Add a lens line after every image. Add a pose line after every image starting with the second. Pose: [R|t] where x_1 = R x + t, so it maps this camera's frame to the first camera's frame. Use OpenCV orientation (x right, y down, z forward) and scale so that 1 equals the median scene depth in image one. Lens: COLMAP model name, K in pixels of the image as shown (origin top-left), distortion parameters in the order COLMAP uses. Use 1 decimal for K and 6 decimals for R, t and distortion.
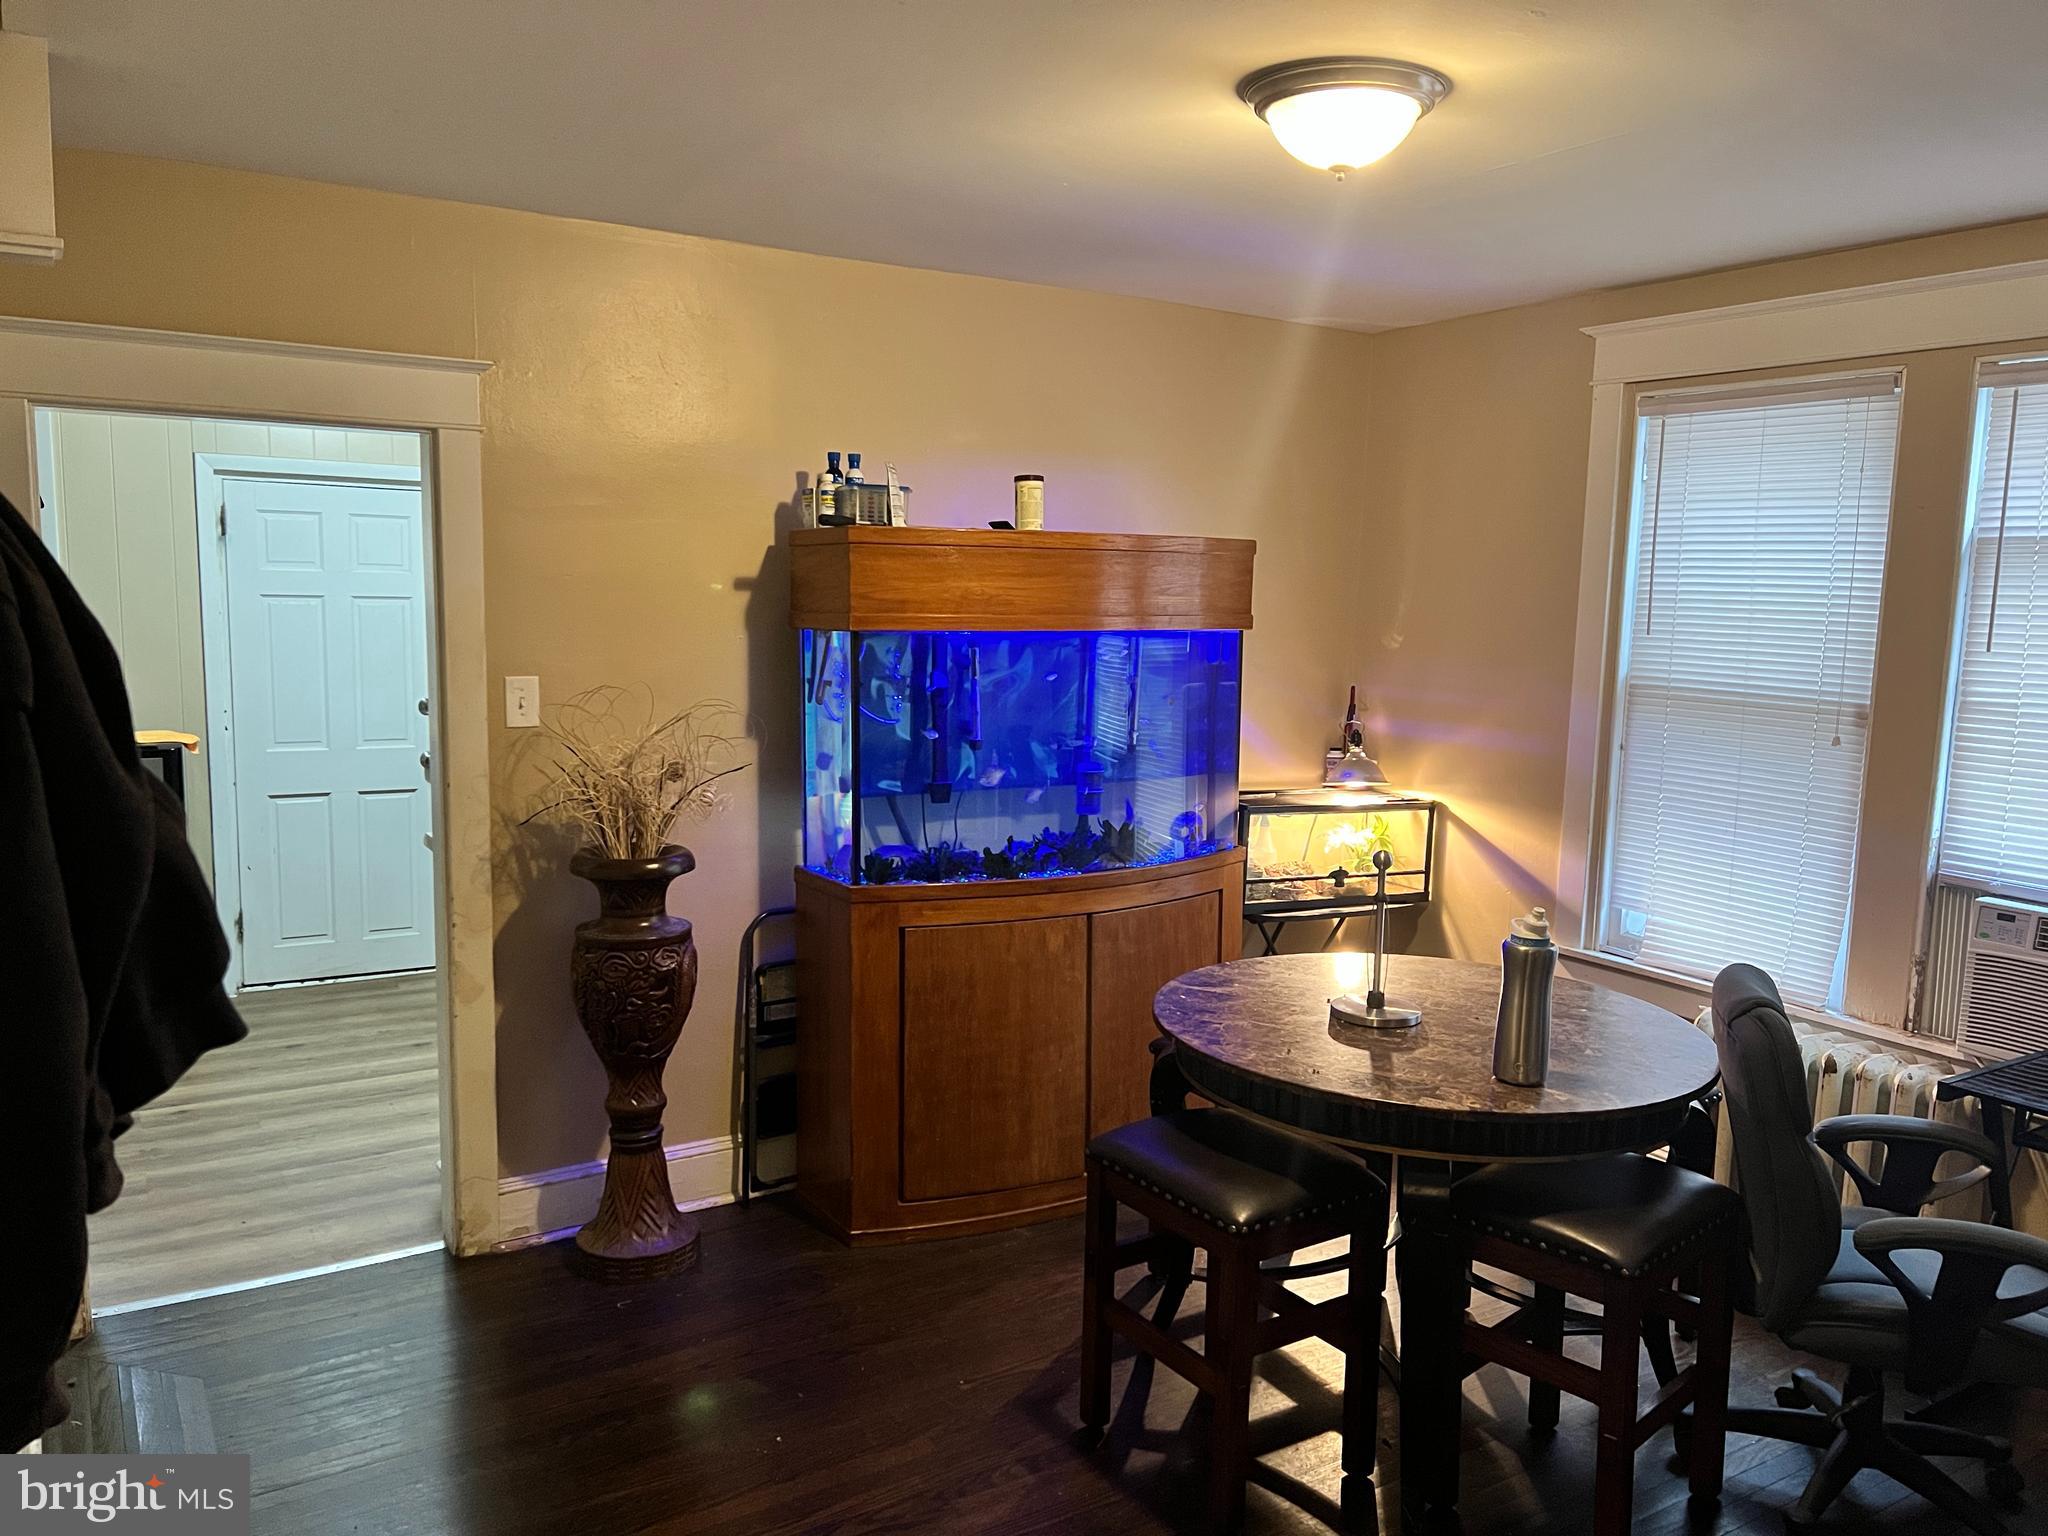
lens RADIAL K [[1543.2, 0, 1022.5], [0, 1543.2, 769.2], [0, 0, 1]] dist [0.047542, -0.050705]
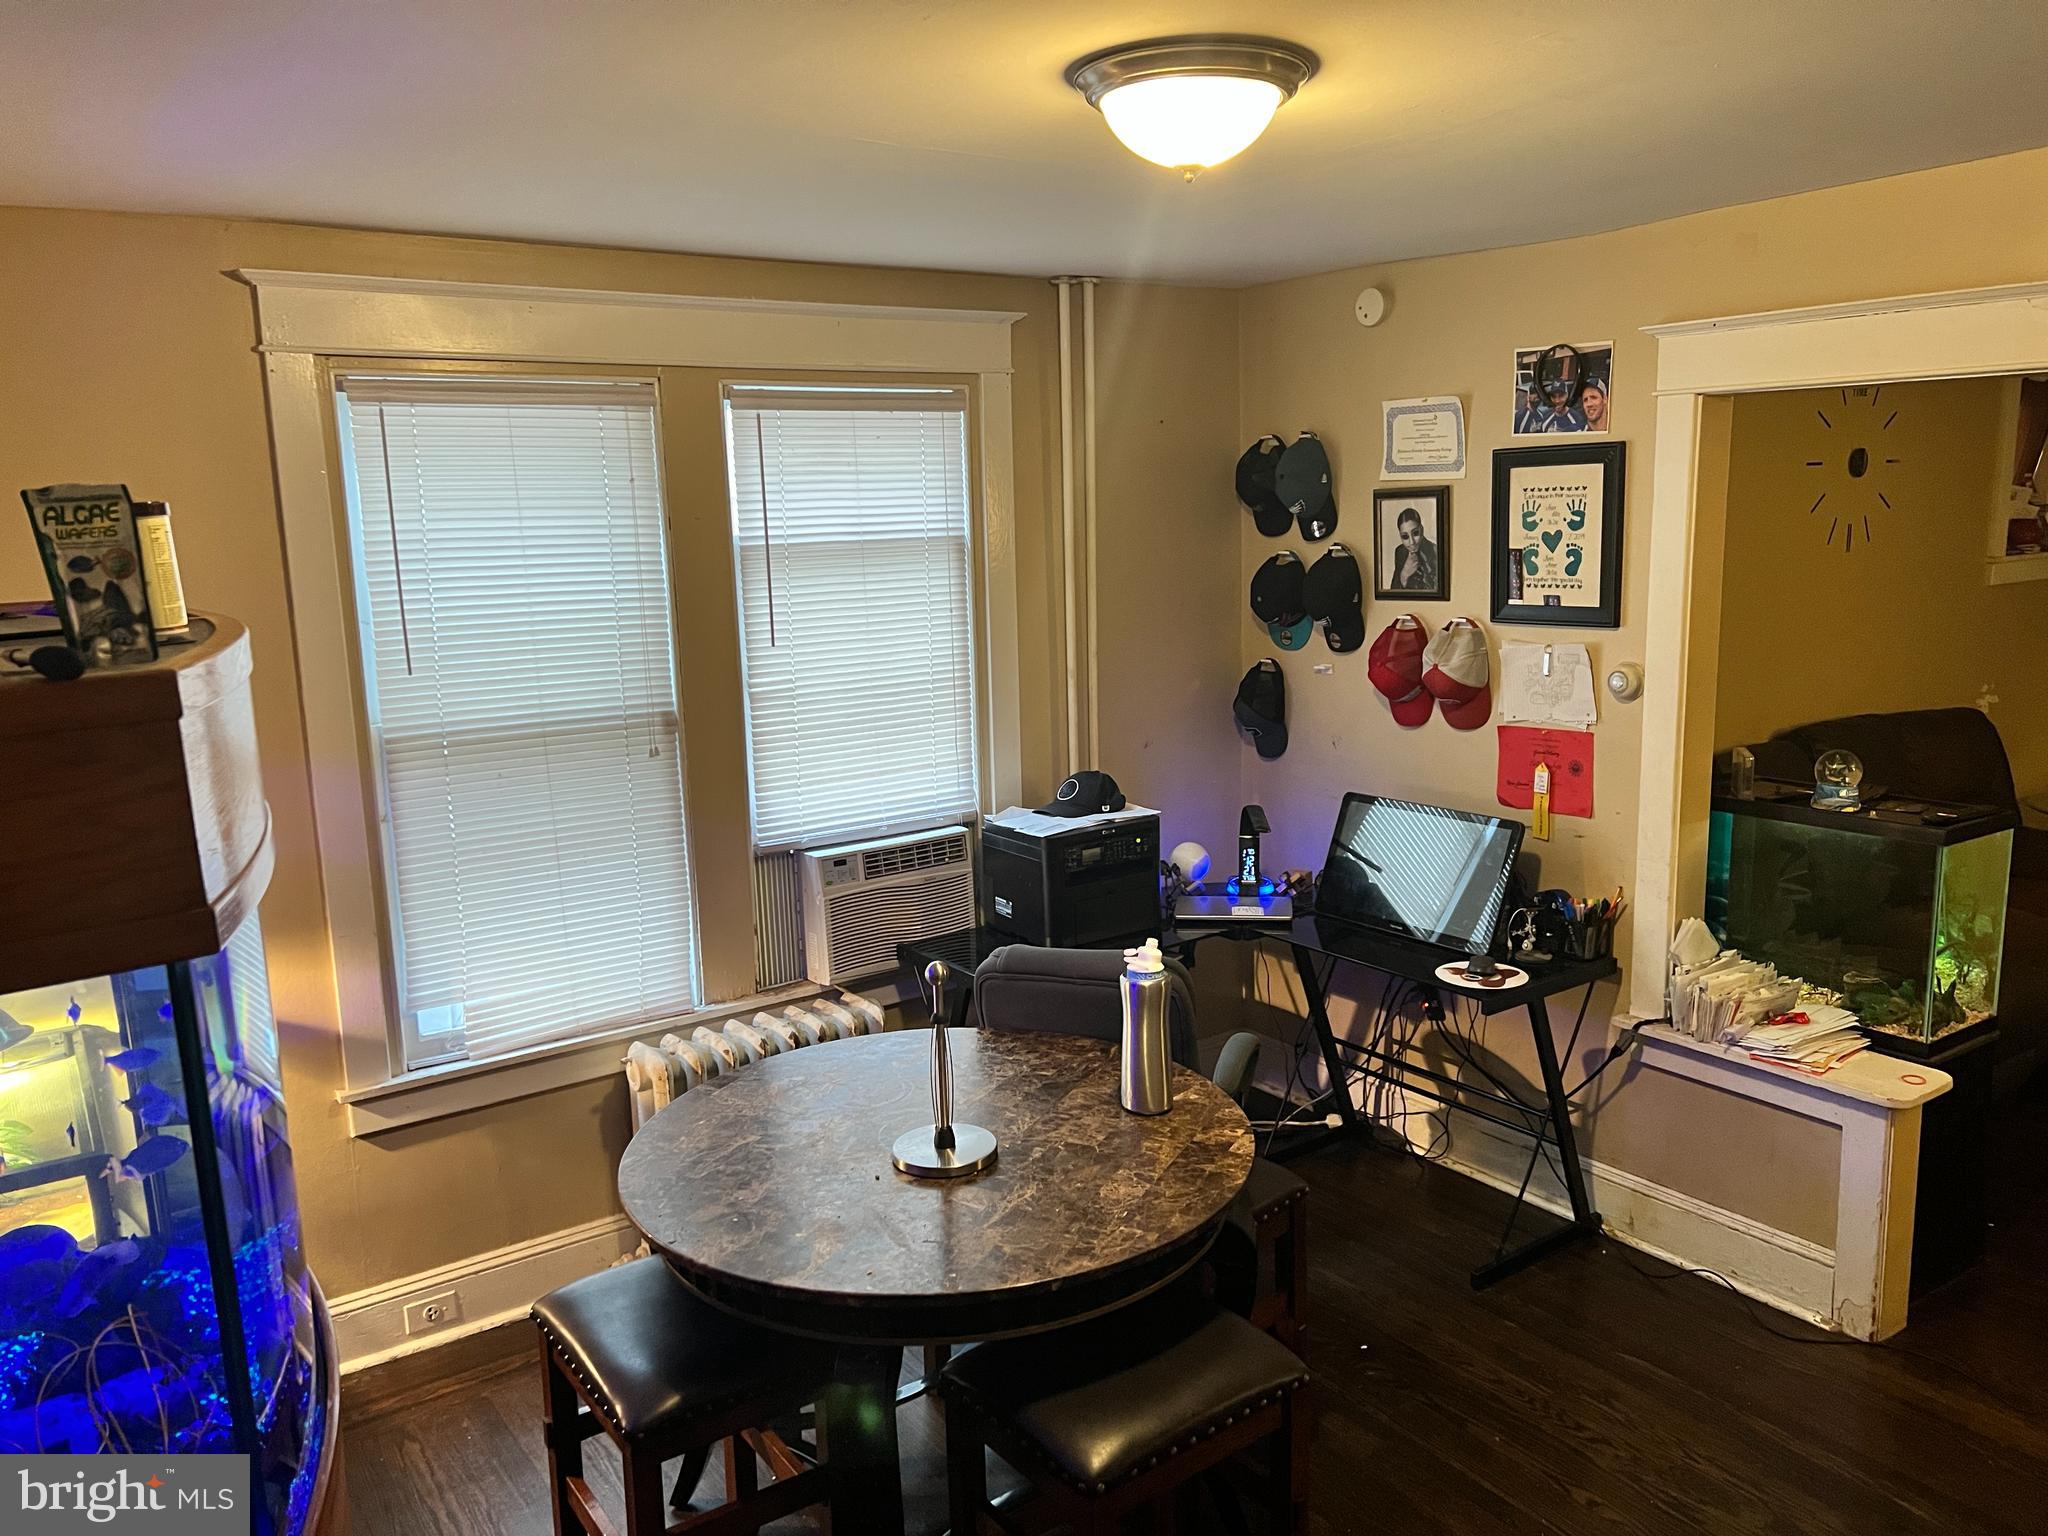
lens RADIAL K [[1543.2, 0, 1022.5], [0, 1543.2, 769.2], [0, 0, 1]] dist [0.047542, -0.050705]
pose [[-0.078880, -0.196623, 0.977301, -0.473816], [0.144770, 0.967704, 0.206377, -0.180249], [-0.986316, 0.157763, -0.047867, 0.826109]]
